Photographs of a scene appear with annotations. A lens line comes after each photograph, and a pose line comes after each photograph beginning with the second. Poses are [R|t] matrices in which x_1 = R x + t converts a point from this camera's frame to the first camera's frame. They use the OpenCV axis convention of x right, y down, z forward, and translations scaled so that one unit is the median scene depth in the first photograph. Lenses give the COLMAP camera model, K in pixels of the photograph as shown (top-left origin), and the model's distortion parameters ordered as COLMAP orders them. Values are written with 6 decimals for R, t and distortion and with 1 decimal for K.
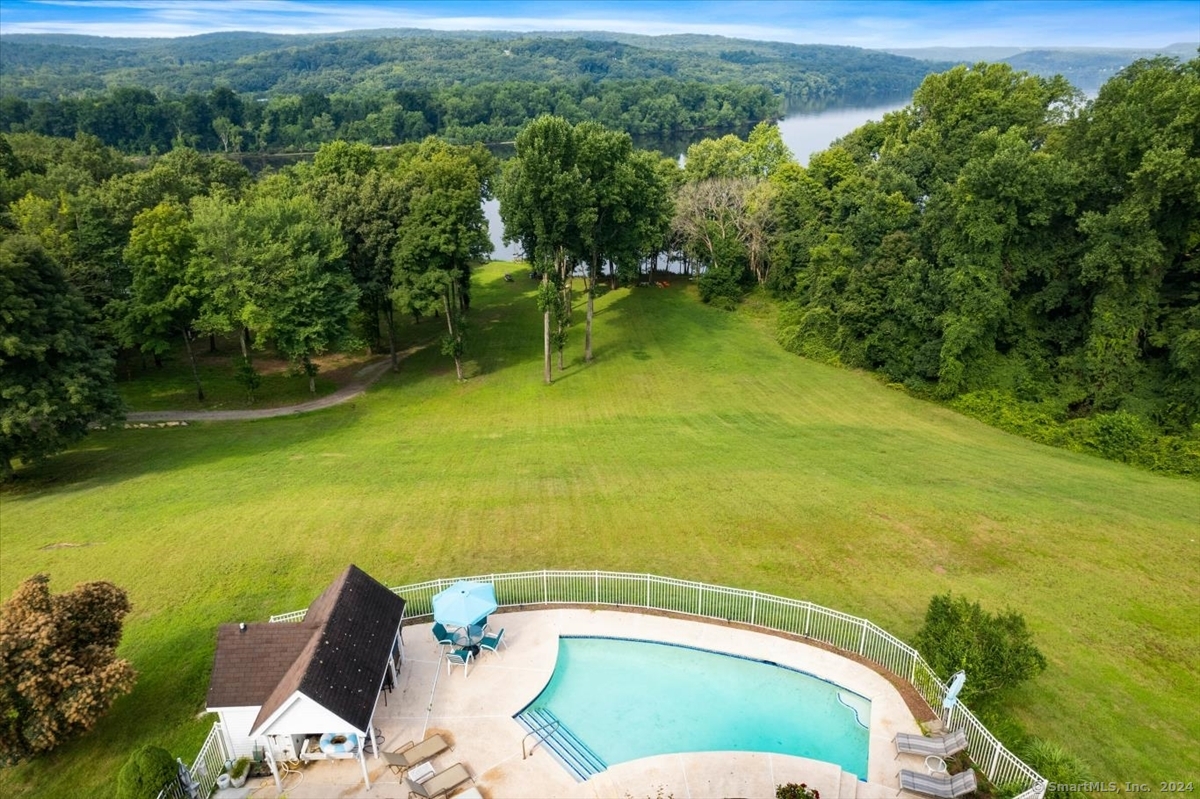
lens RADIAL K [[536.4, 0, 604.0], [0, 536.4, 408.2], [0, 0, 1]] dist [0.000039, -0.000647]
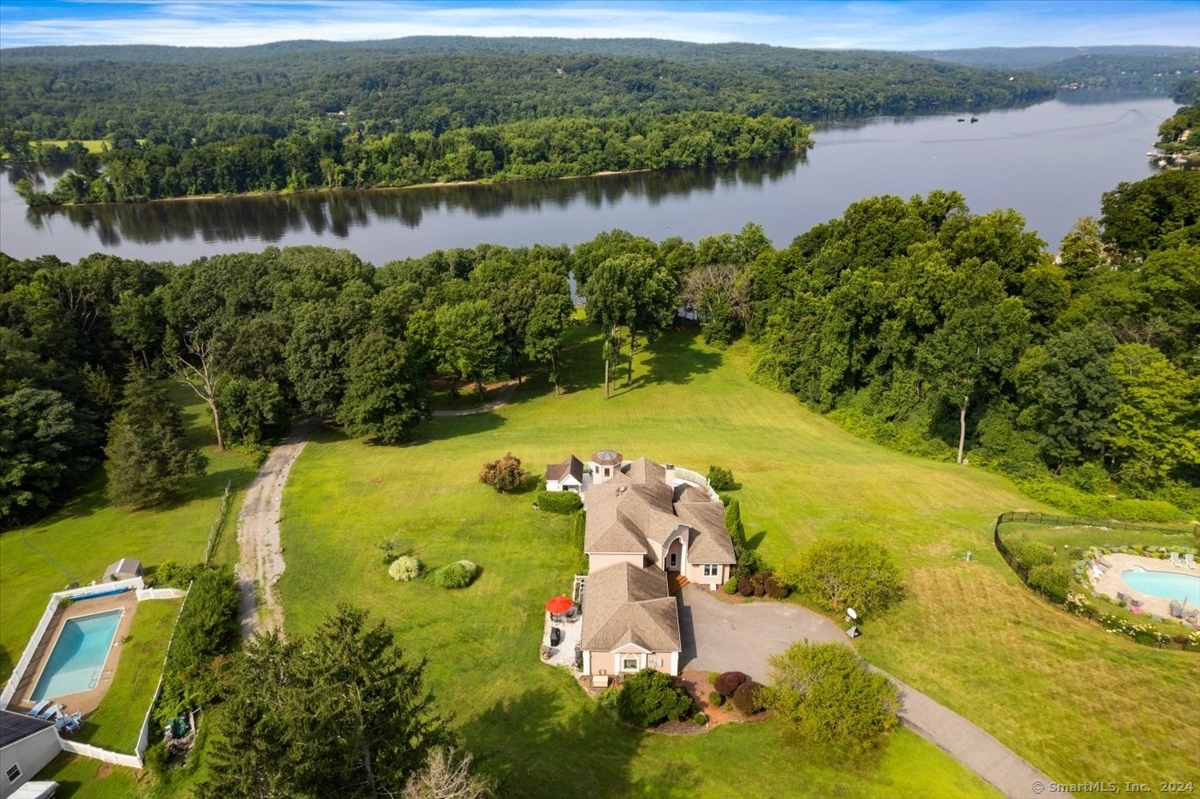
lens RADIAL K [[536.4, 0, 604.0], [0, 536.4, 408.2], [0, 0, 1]] dist [0.000039, -0.000647]
pose [[0.996930, 0.020565, -0.075553, 0.019520], [-0.020159, 0.999778, 0.006122, -0.021983], [0.075662, -0.004580, 0.997123, -0.687480]]
